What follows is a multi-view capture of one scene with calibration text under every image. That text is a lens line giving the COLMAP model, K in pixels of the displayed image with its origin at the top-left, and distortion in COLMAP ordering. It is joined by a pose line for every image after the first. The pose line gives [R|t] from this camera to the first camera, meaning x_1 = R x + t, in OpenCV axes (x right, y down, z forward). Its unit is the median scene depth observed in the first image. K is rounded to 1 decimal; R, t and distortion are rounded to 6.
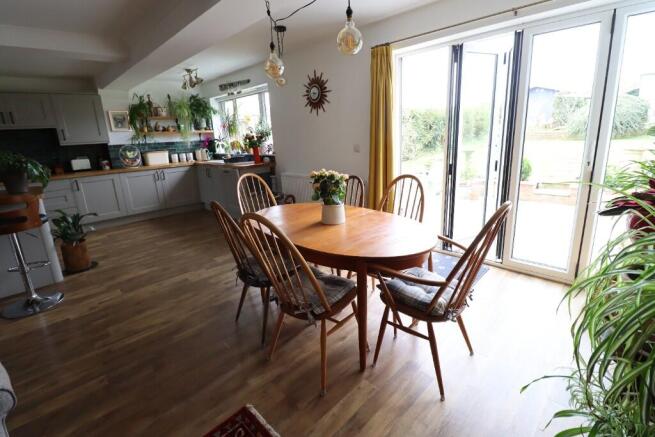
lens RADIAL K [[307.7, 0, 332.0], [0, 307.7, 211.0], [0, 0, 1]] dist [0.001156, -0.012535]
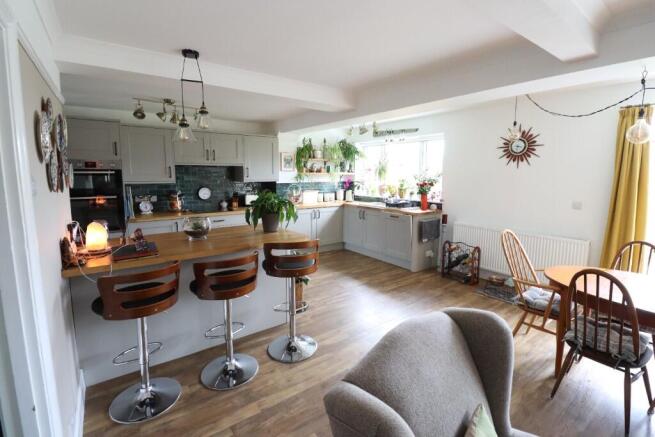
lens RADIAL K [[307.7, 0, 332.0], [0, 307.7, 211.0], [0, 0, 1]] dist [0.001156, -0.012535]
pose [[0.987573, 0.066295, -0.142491, -0.393026], [-0.082927, 0.989998, -0.114139, -0.013519], [0.133499, 0.124537, 0.983193, -0.014652]]
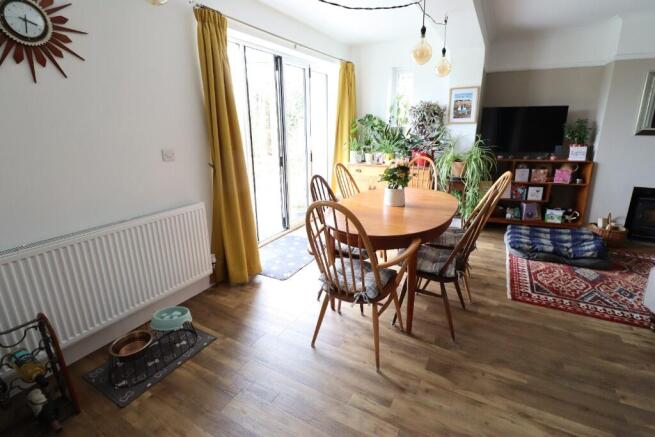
lens RADIAL K [[307.7, 0, 332.0], [0, 307.7, 211.0], [0, 0, 1]] dist [0.001156, -0.012535]
pose [[-0.300021, -0.203979, 0.931869, -0.439765], [0.256115, 0.923780, 0.284666, -0.144437], [-0.918908, 0.324072, -0.224911, 0.655976]]
